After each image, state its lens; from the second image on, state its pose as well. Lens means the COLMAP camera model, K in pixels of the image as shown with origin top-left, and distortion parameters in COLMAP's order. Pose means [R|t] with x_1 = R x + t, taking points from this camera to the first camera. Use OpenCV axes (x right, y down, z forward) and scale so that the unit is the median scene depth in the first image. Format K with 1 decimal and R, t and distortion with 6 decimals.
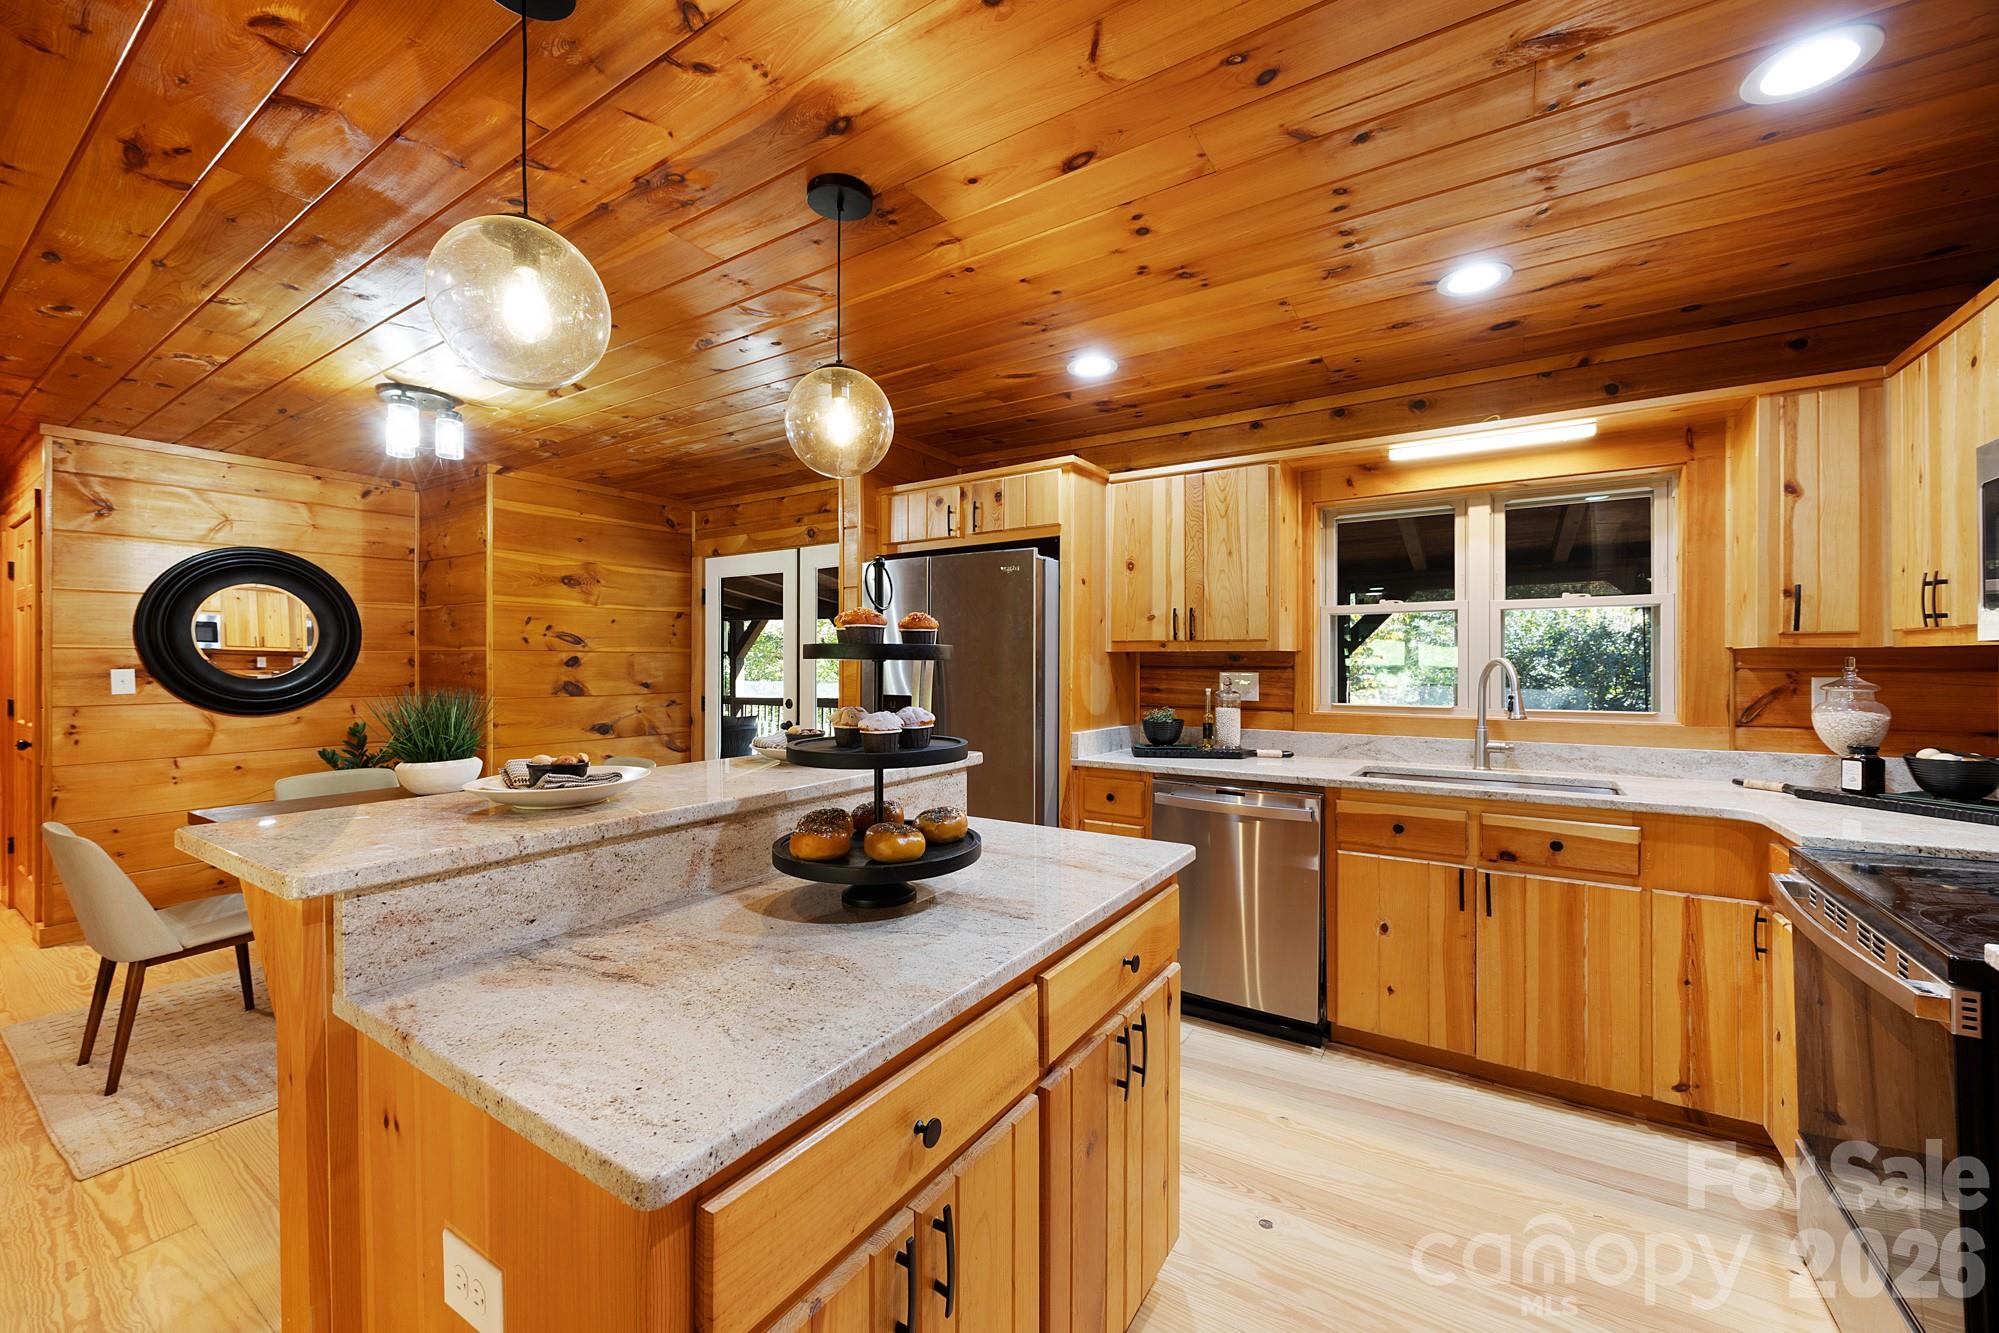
lens RADIAL K [[777.9, 0, 999.5], [0, 777.9, 666.5], [0, 0, 1]] dist [-0.003573, -0.000033]
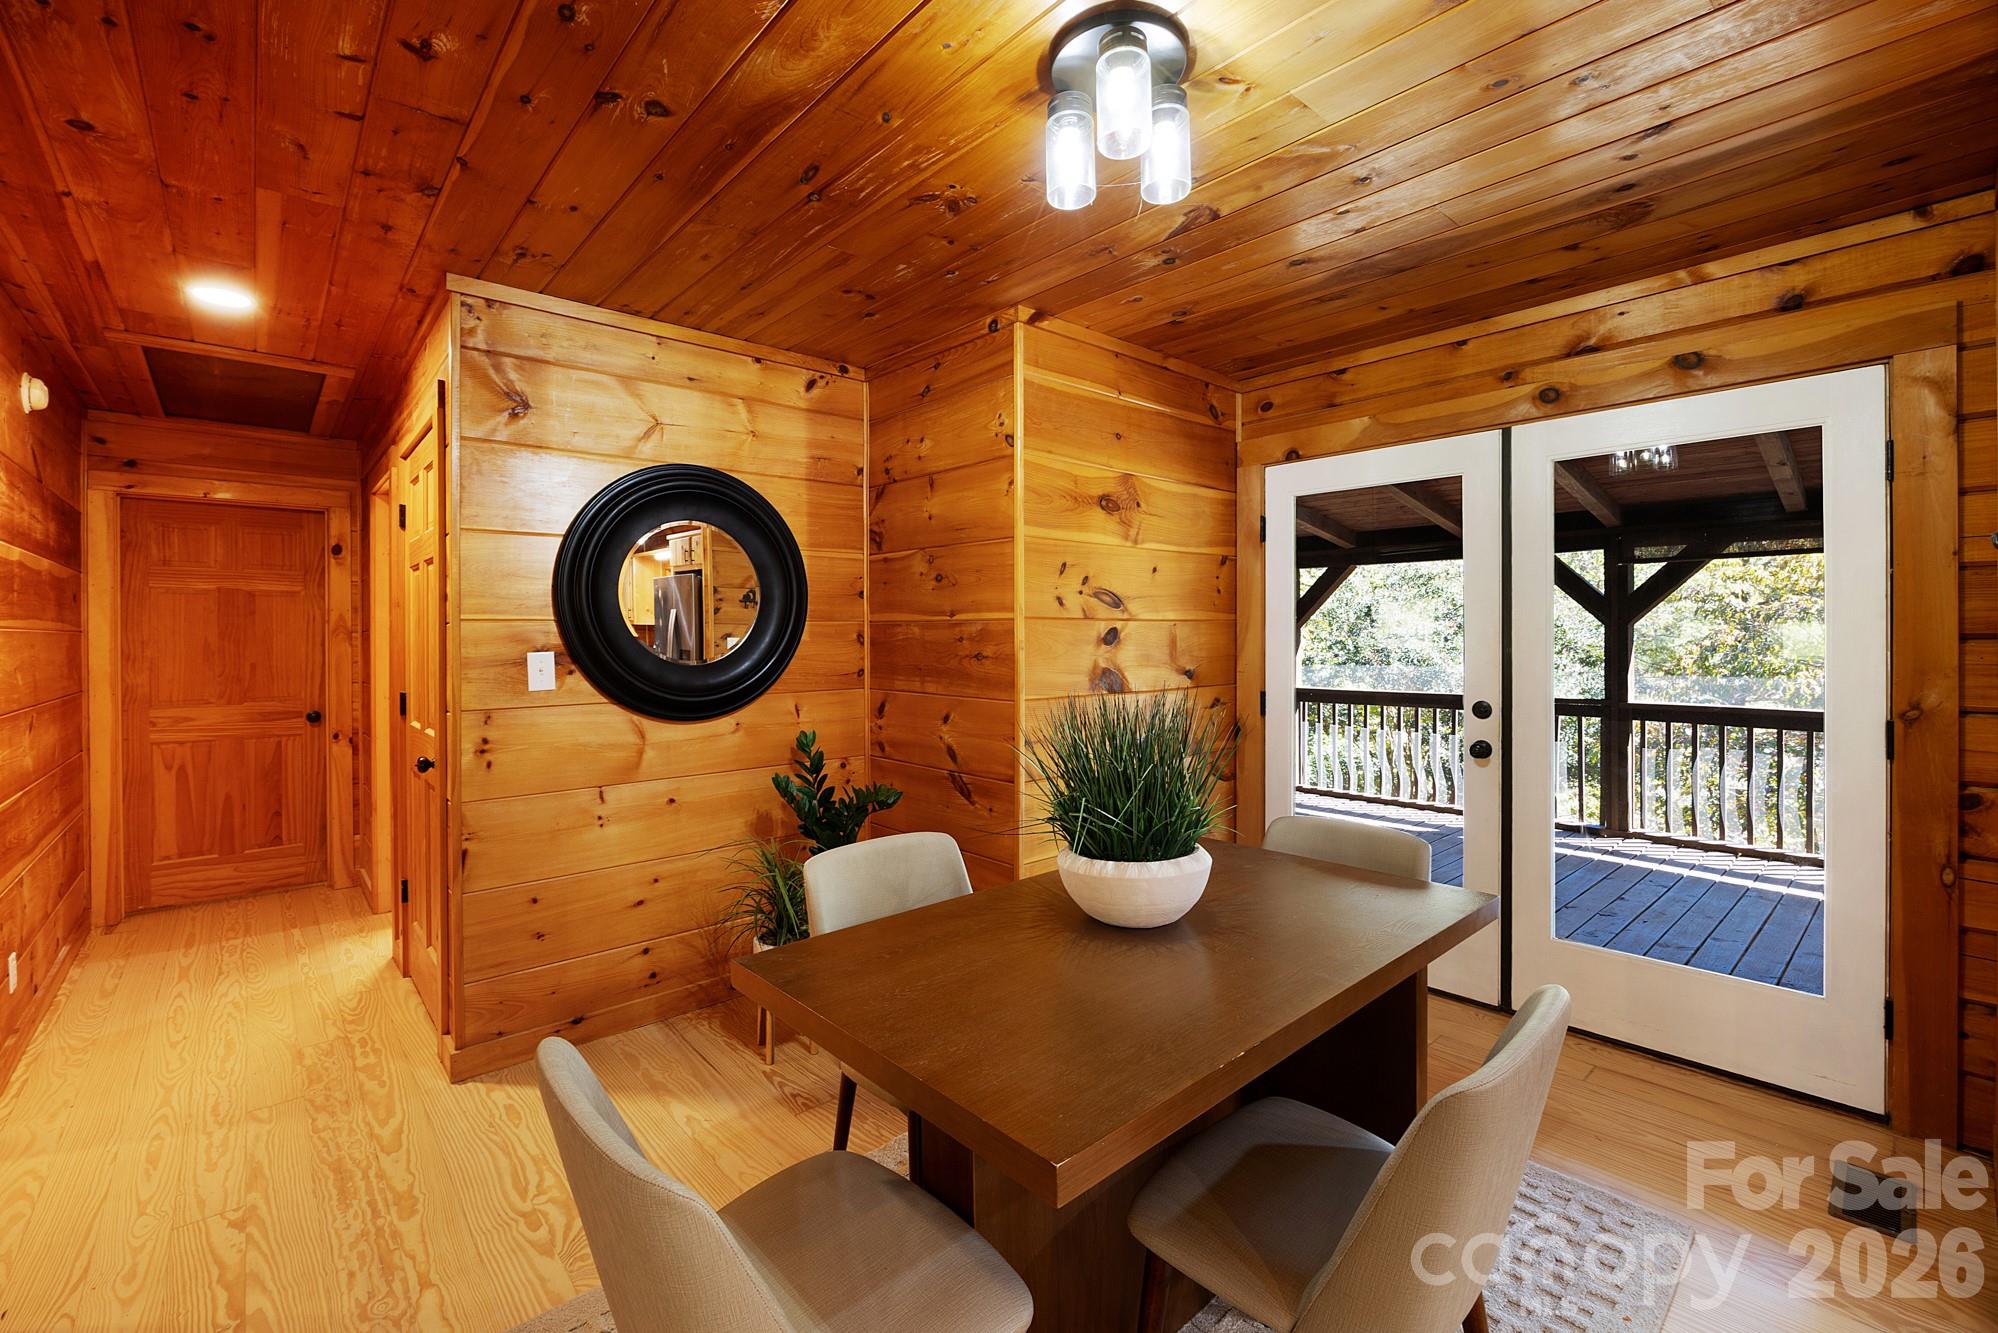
lens RADIAL K [[847.1, 0, 983.9], [0, 847.1, 640.8], [0, 0, 1]] dist [-0.016211, 0.000319]
pose [[0.961628, -0.004734, -0.274315, -0.543386], [0.004927, 0.999988, 0.000015, -0.003860], [0.274311, -0.001366, 0.961640, 0.394049]]
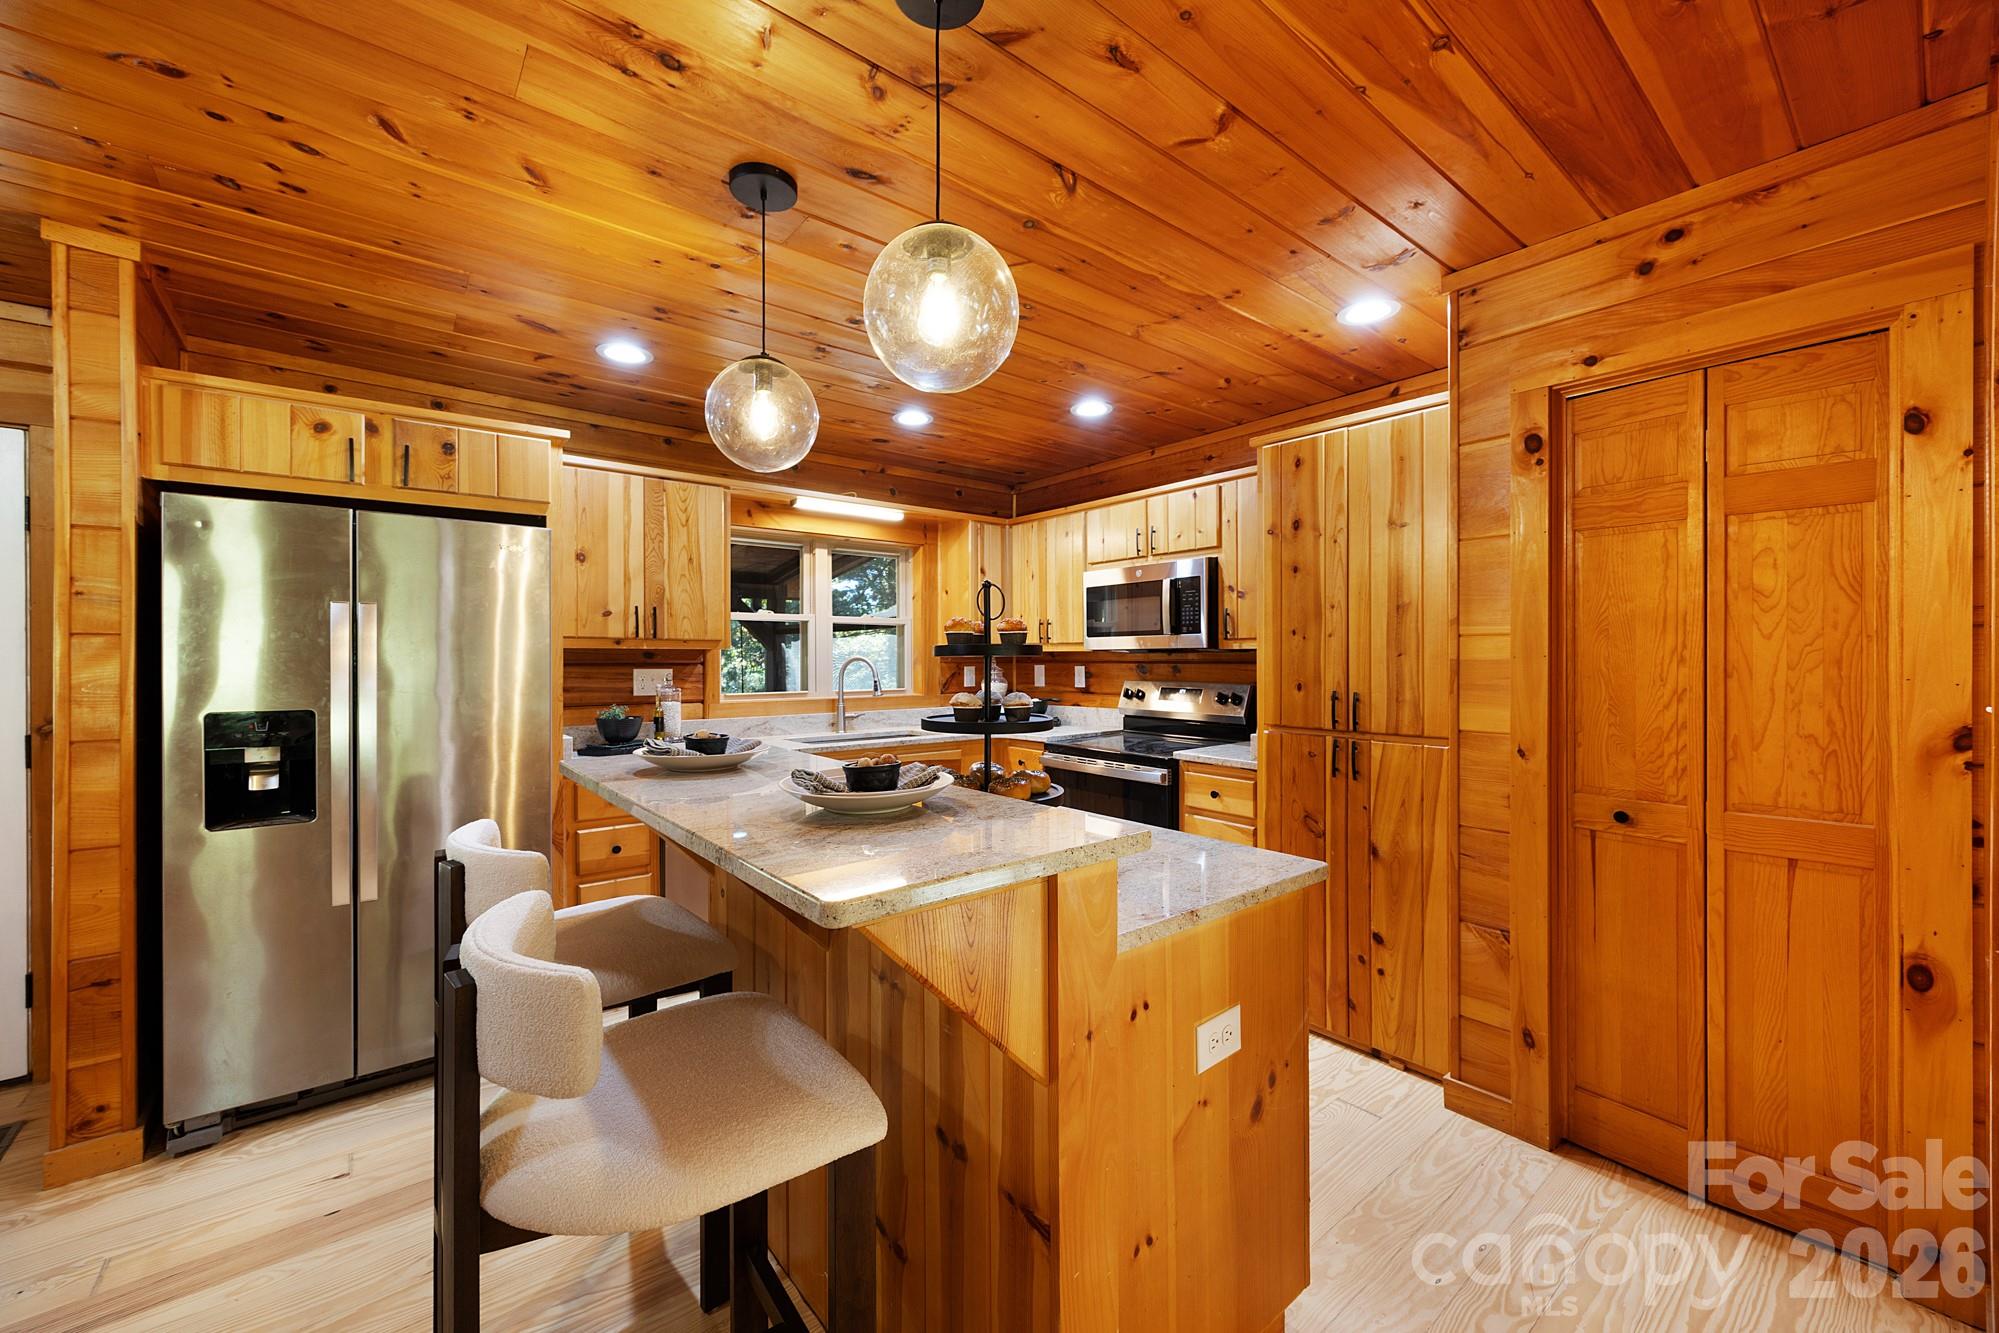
lens RADIAL K [[781.8, 0, 1007.0], [0, 781.8, 660.9], [0, 0, 1]] dist [0.001058, 0.000144]
pose [[0.300038, -0.003260, 0.953922, -0.470366], [0.007119, 0.999974, 0.001179, -0.000832], [-0.953901, 0.006437, 0.300053, 0.181982]]
